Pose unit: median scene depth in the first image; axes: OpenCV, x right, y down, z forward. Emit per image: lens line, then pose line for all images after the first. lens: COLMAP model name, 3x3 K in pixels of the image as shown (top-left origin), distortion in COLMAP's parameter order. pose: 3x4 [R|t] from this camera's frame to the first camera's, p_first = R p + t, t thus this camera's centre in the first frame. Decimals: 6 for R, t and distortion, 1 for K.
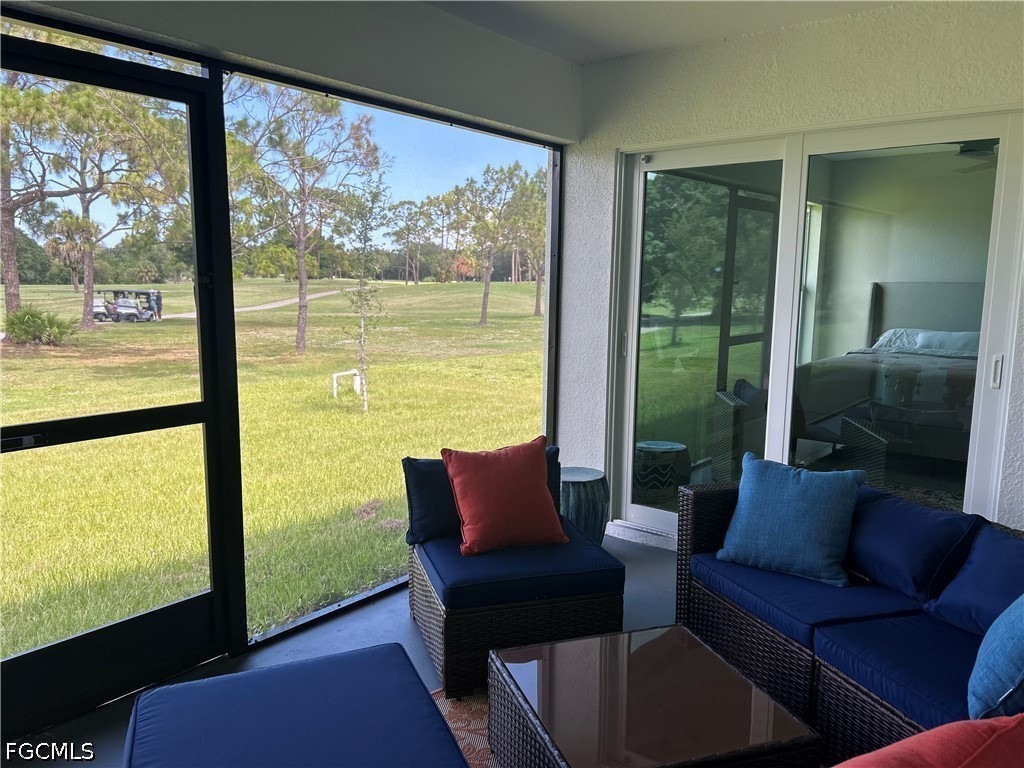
lens RADIAL K [[771.2, 0, 513.8], [0, 771.2, 384.5], [0, 0, 1]] dist [0.036409, -0.032295]
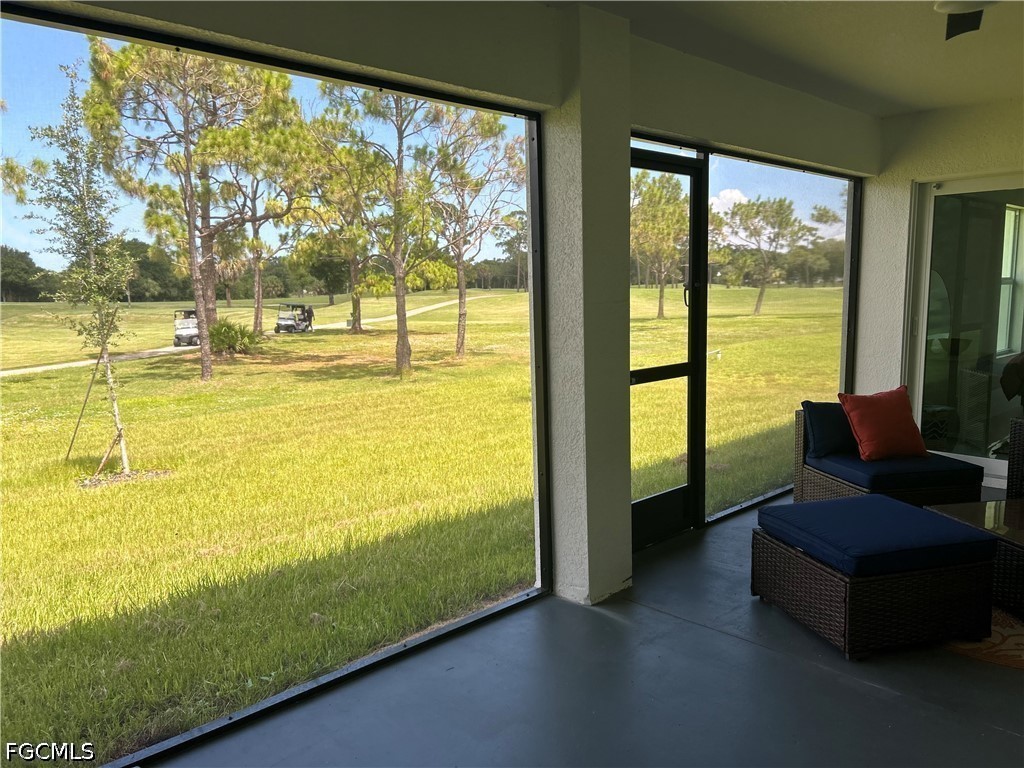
lens RADIAL K [[771.2, 0, 515.5], [0, 771.2, 384.0], [0, 0, 1]] dist [0.036409, -0.032295]
pose [[0.991751, -0.010615, -0.127742, -0.074165], [0.009476, 0.999910, -0.009521, 0.010469], [0.127831, 0.008232, 0.991762, -0.080965]]
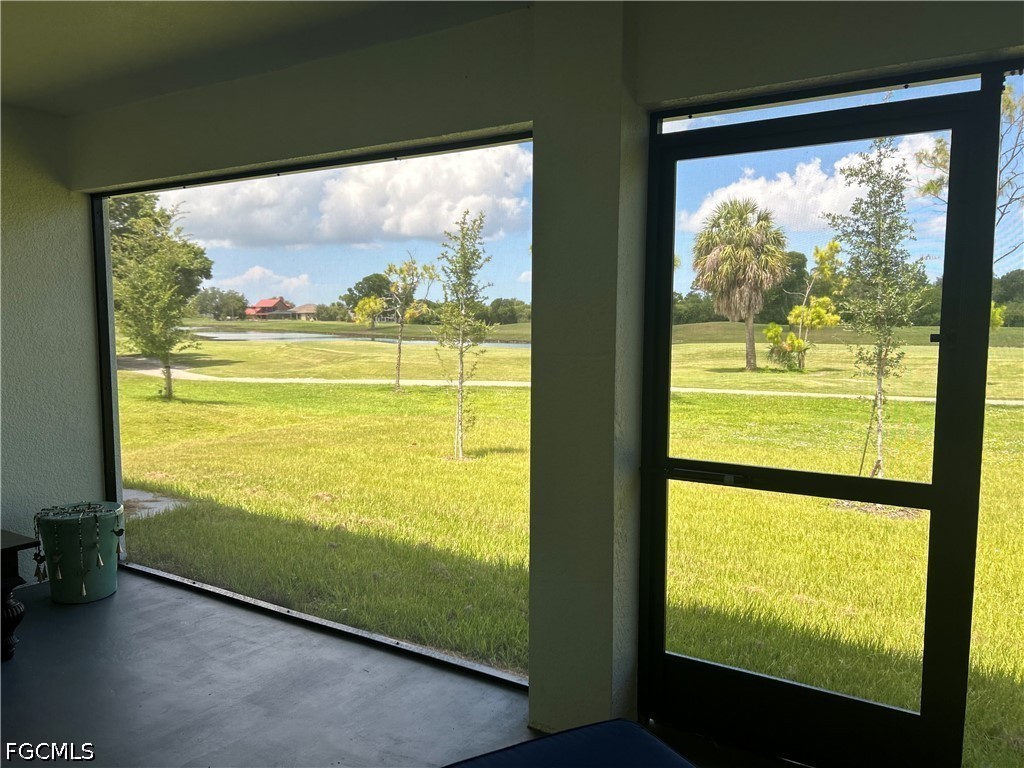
lens RADIAL K [[771.2, 0, 515.2], [0, 771.2, 386.5], [0, 0, 1]] dist [0.036409, -0.032295]
pose [[0.134964, 0.075374, -0.987980, 0.046962], [-0.145473, 0.987805, 0.055488, -0.008426], [0.980113, 0.136236, 0.144283, 0.058340]]
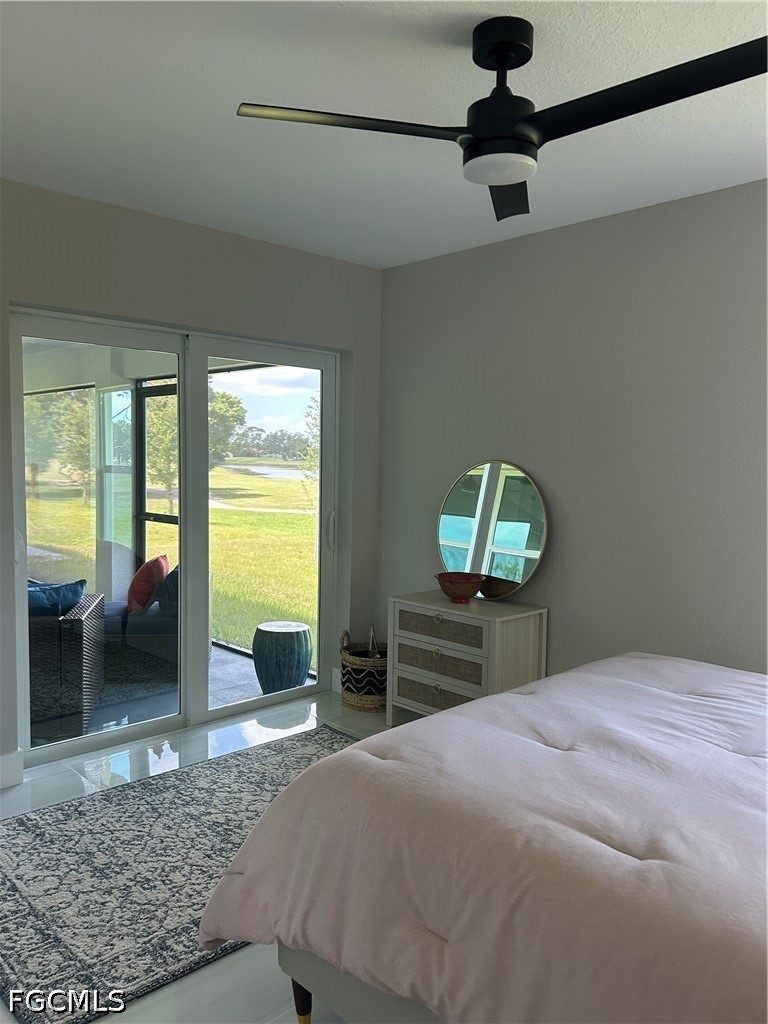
lens RADIAL K [[771.2, 0, 383.3], [0, 771.2, 513.8], [0, 0, 1]] dist [0.036409, -0.032295]
pose [[-0.113850, 0.055843, -0.991927, 0.227685], [-0.164467, 0.983584, 0.074251, -0.032124], [0.979790, 0.171593, -0.102797, 0.225493]]
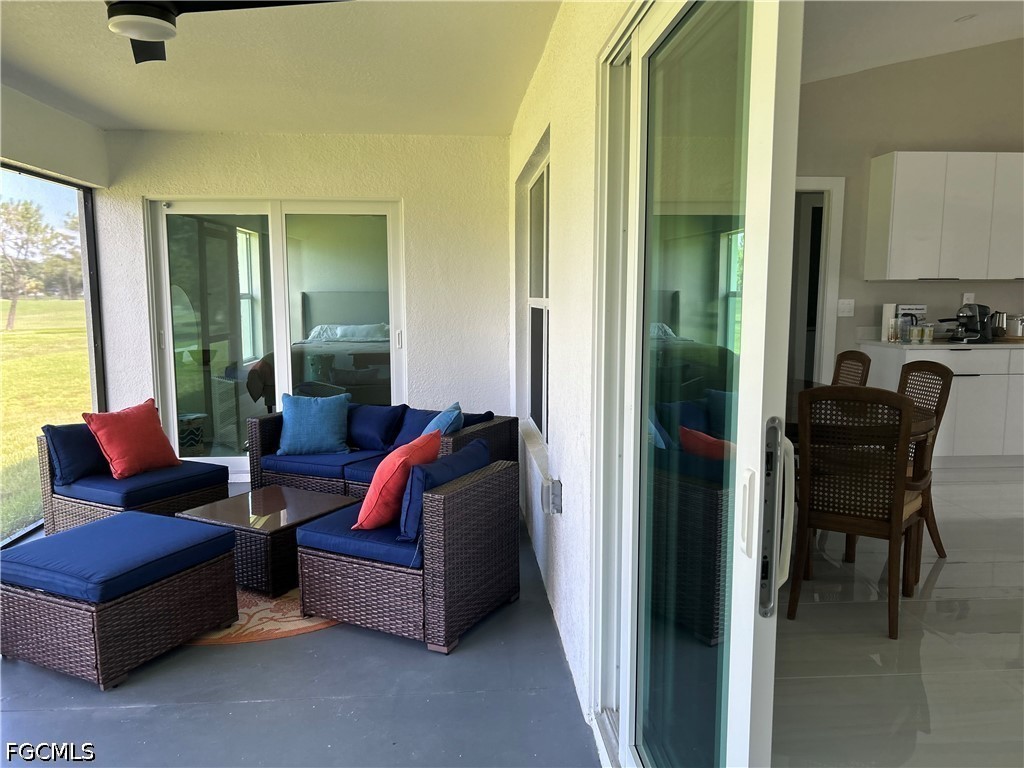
lens RADIAL K [[771.2, 0, 505.4], [0, 771.2, 389.7], [0, 0, 1]] dist [0.036409, -0.032295]
pose [[0.739572, -0.099330, 0.665708, -0.066177], [0.103596, 0.994064, 0.033234, 0.010418], [-0.665057, 0.044386, 0.745472, -0.082824]]
